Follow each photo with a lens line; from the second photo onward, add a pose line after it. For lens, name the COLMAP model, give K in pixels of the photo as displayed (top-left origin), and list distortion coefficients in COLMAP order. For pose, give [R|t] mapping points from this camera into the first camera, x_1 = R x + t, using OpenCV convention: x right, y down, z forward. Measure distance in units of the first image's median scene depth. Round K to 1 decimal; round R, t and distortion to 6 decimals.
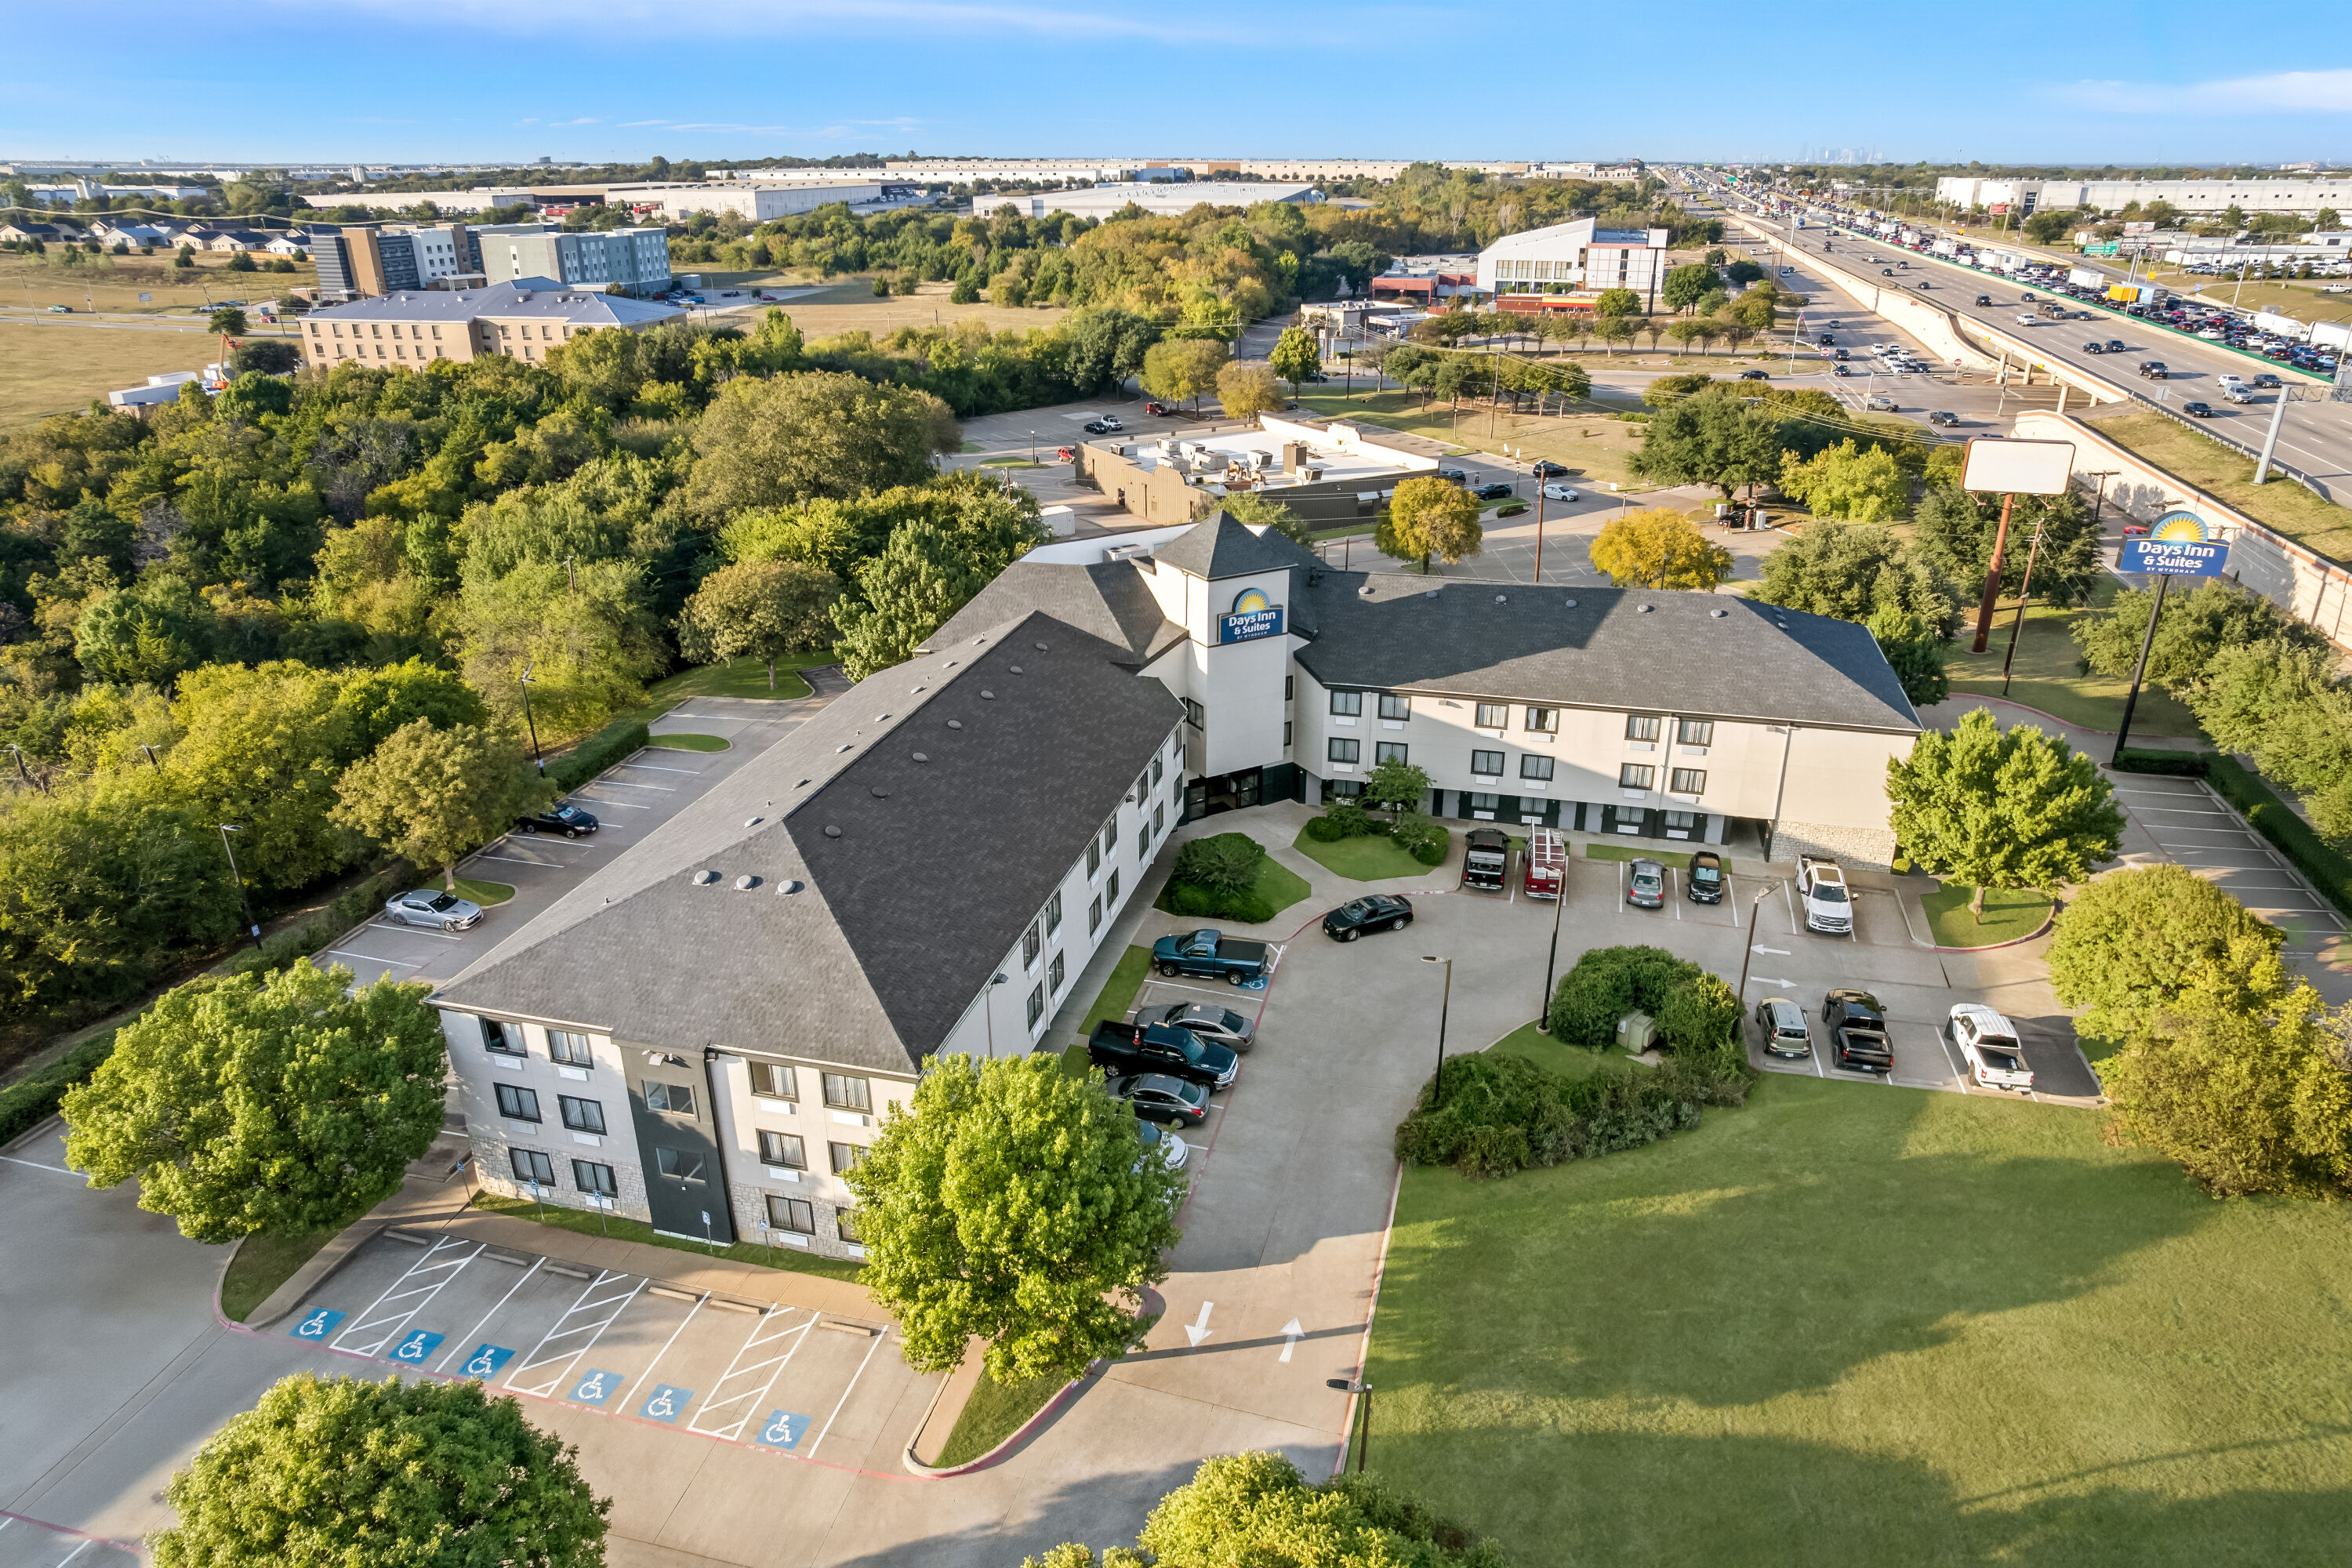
lens RADIAL K [[1507.9, 0, 1180.9], [0, 1507.9, 782.7], [0, 0, 1]] dist [-0.080131, 0.072465]
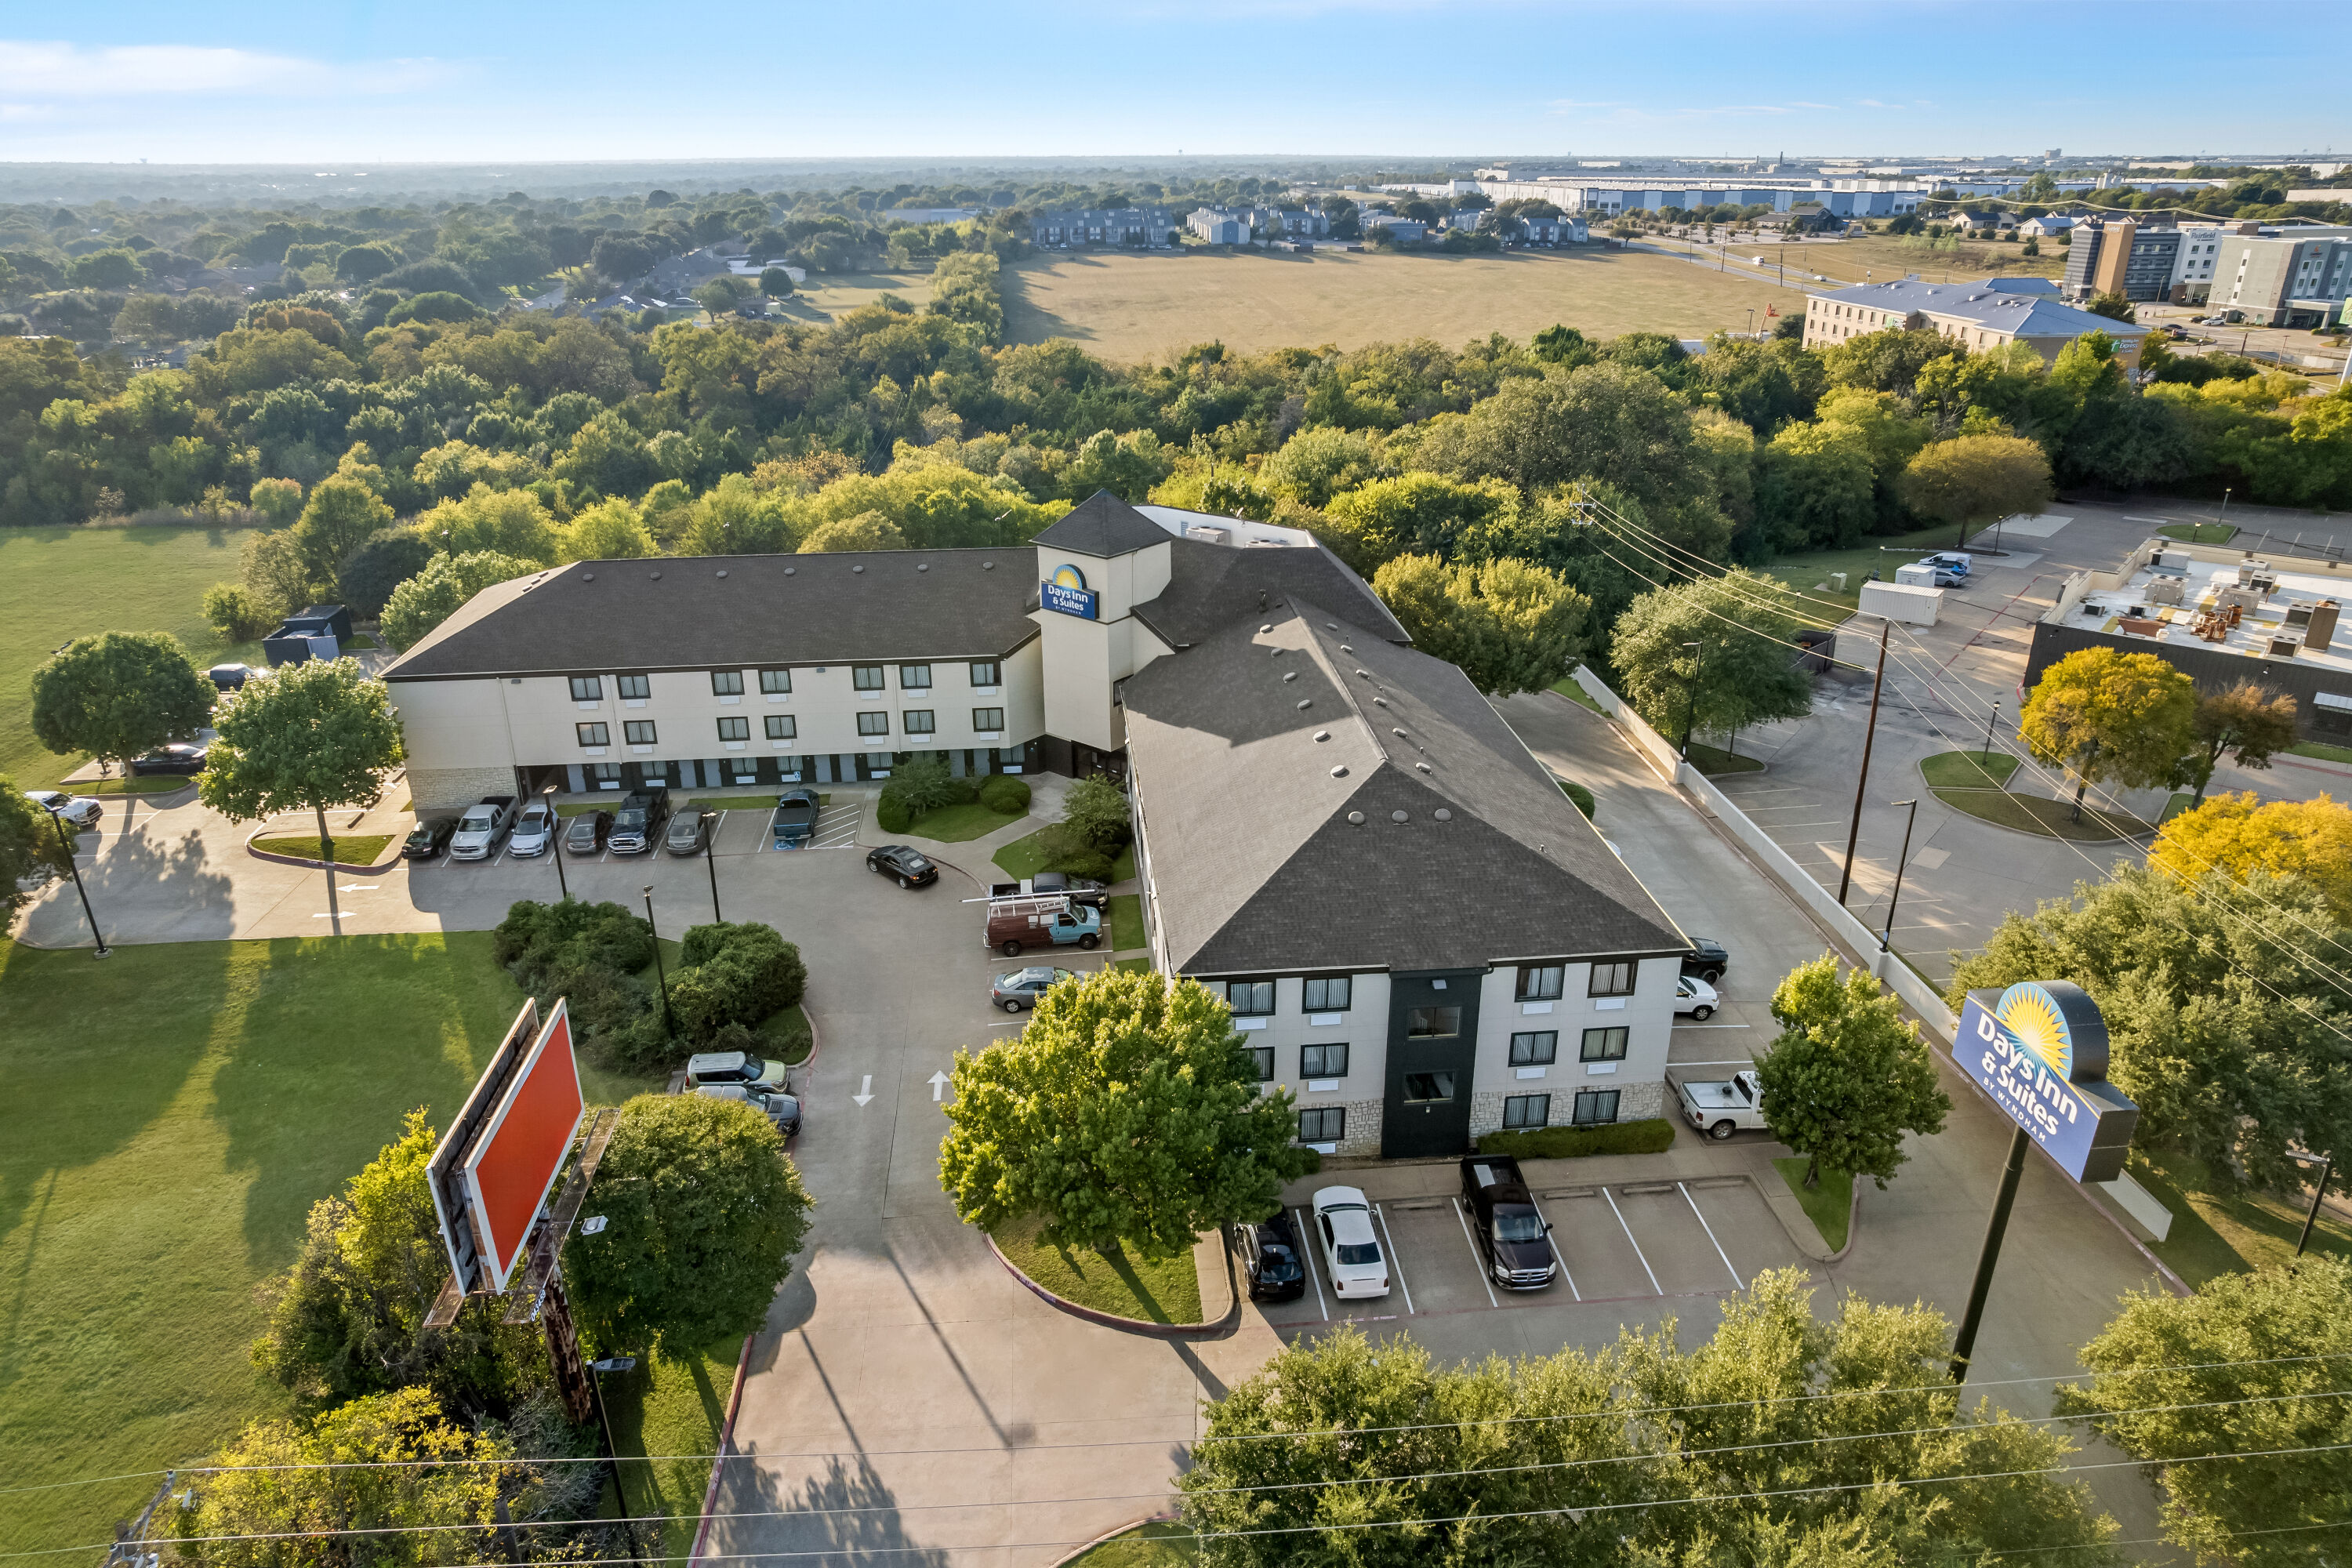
lens RADIAL K [[1507.9, 0, 1181.5], [0, 1507.9, 786.4], [0, 0, 1]] dist [-0.080131, 0.072465]
pose [[0.343245, 0.368085, -0.864116, 0.971134], [-0.362662, 0.900601, 0.239570, -0.254829], [0.866406, 0.231151, 0.442618, 0.618919]]
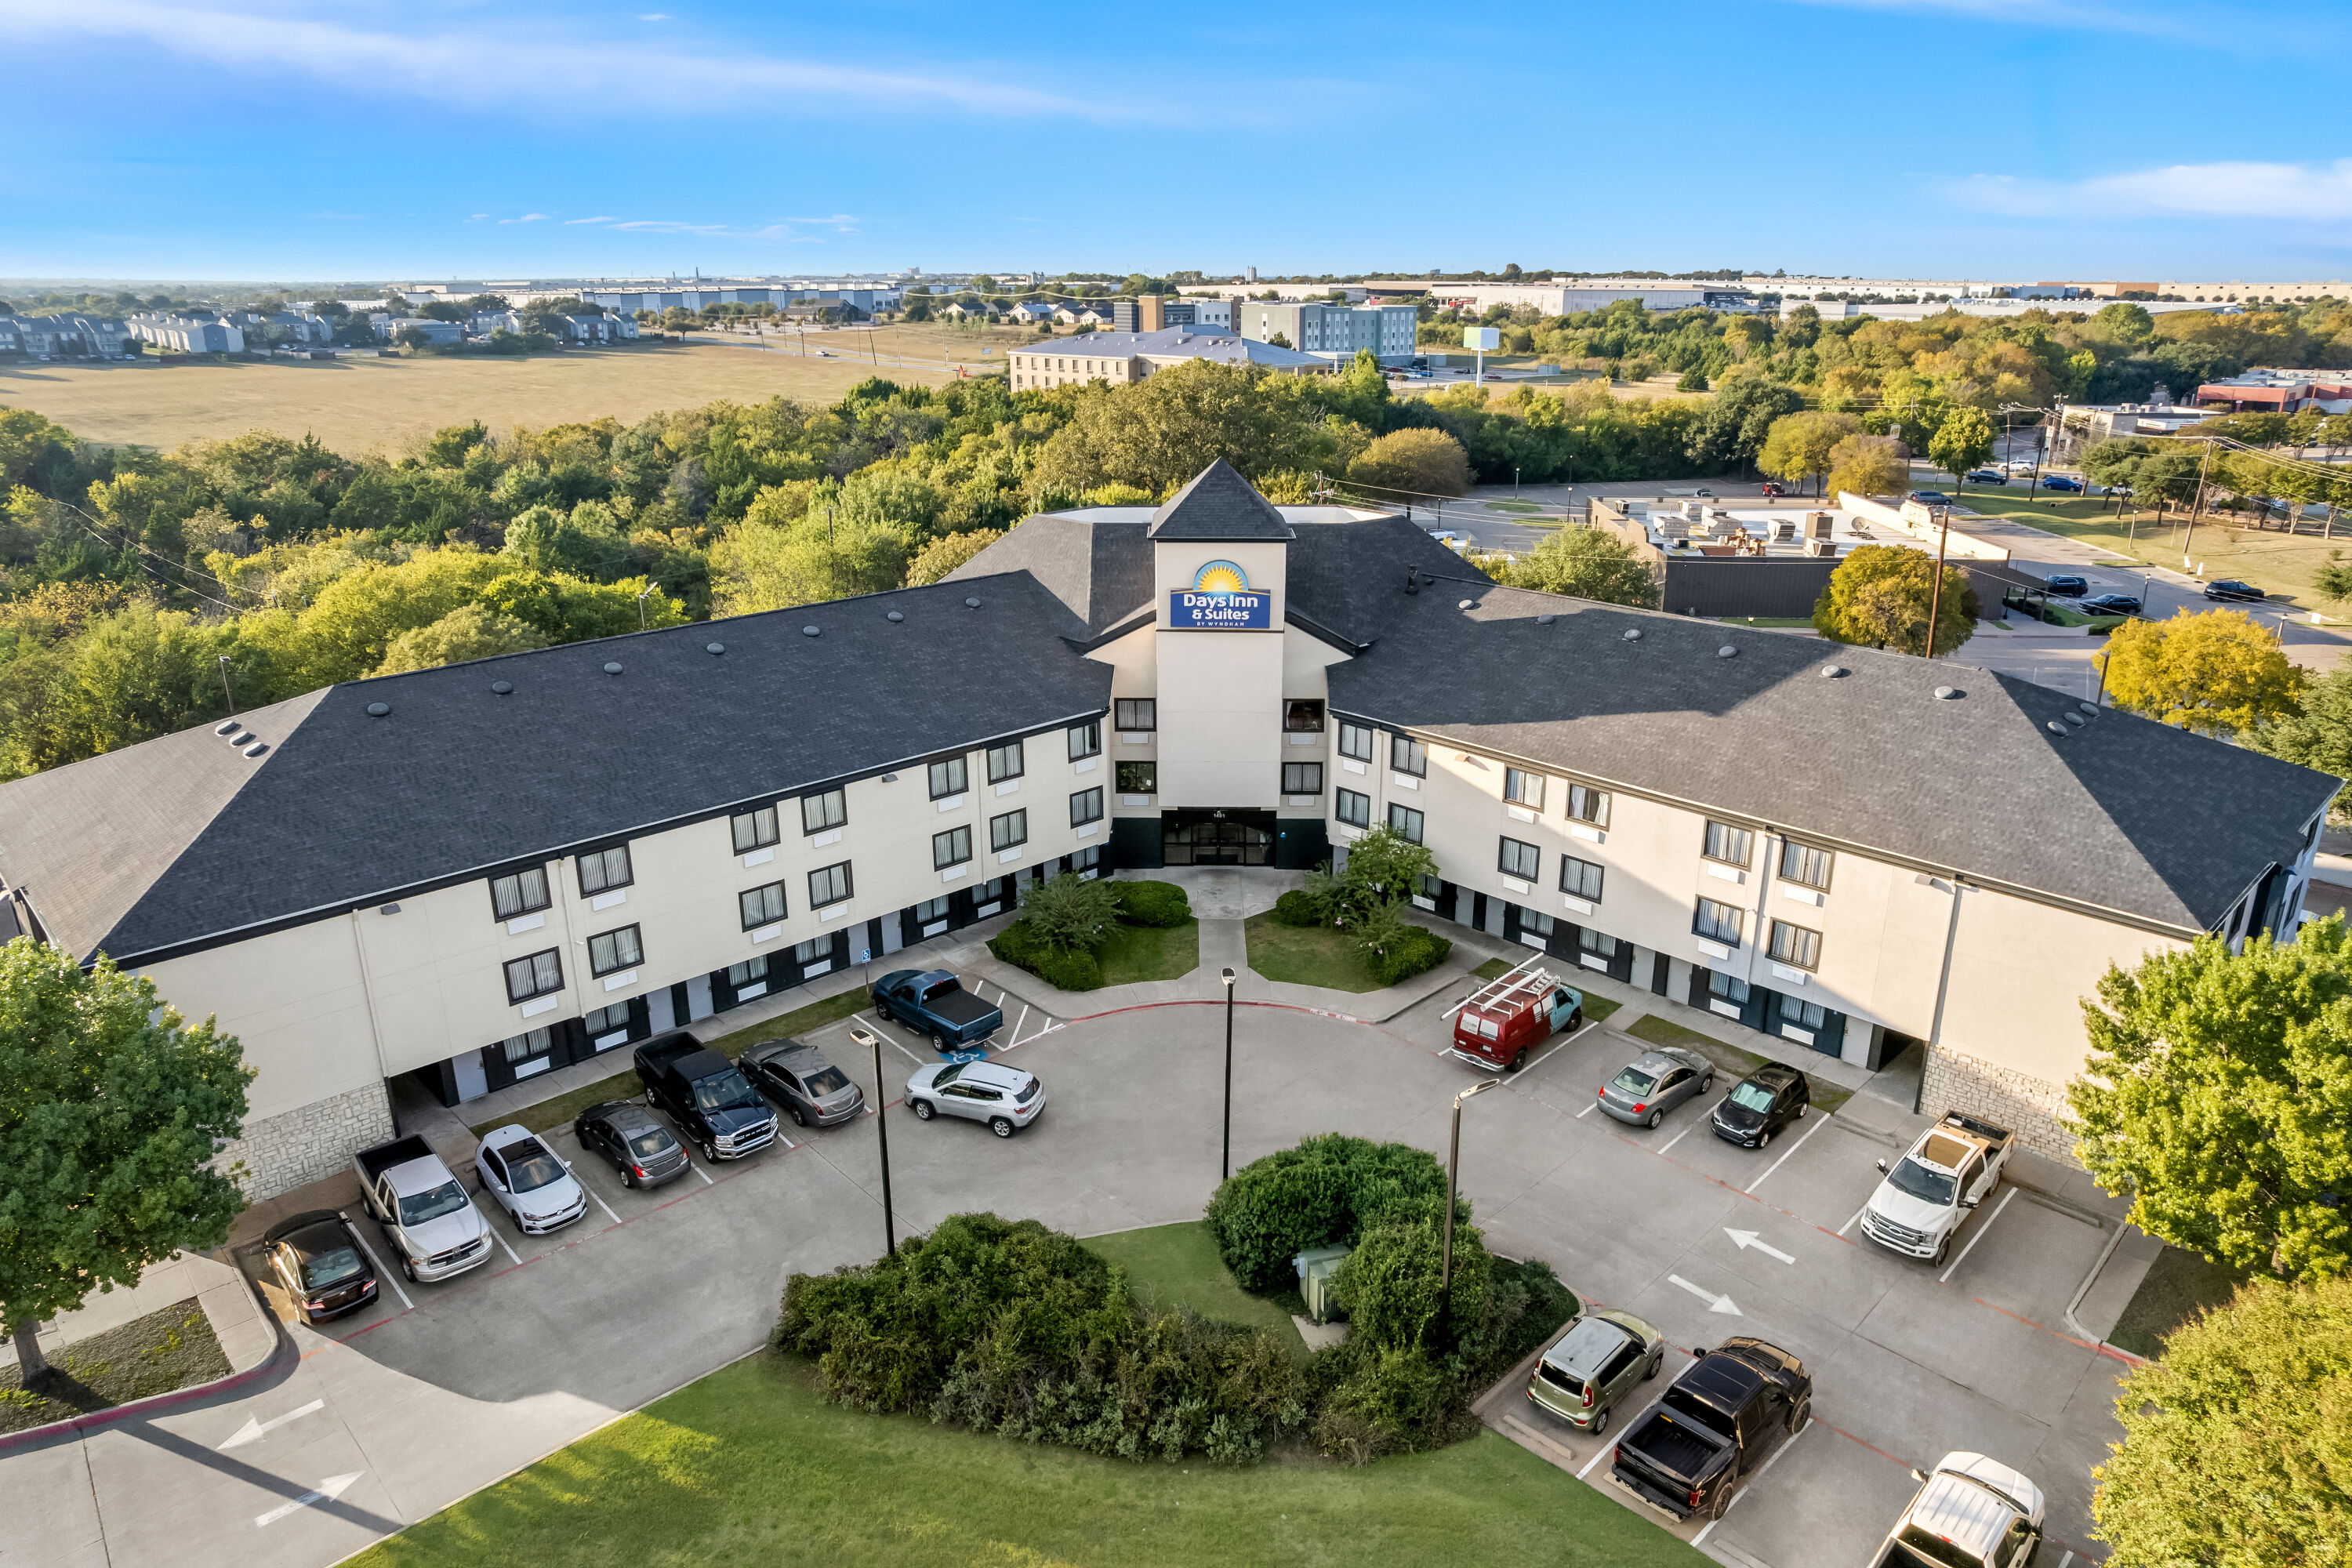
lens RADIAL K [[1507.9, 0, 1195.9], [0, 1507.9, 775.3], [0, 0, 1]] dist [-0.080131, 0.072465]
pose [[0.858213, 0.167495, -0.485197, 0.398123], [-0.204590, 0.978552, -0.024071, -0.004050], [0.470759, 0.119924, 0.874073, 0.337404]]
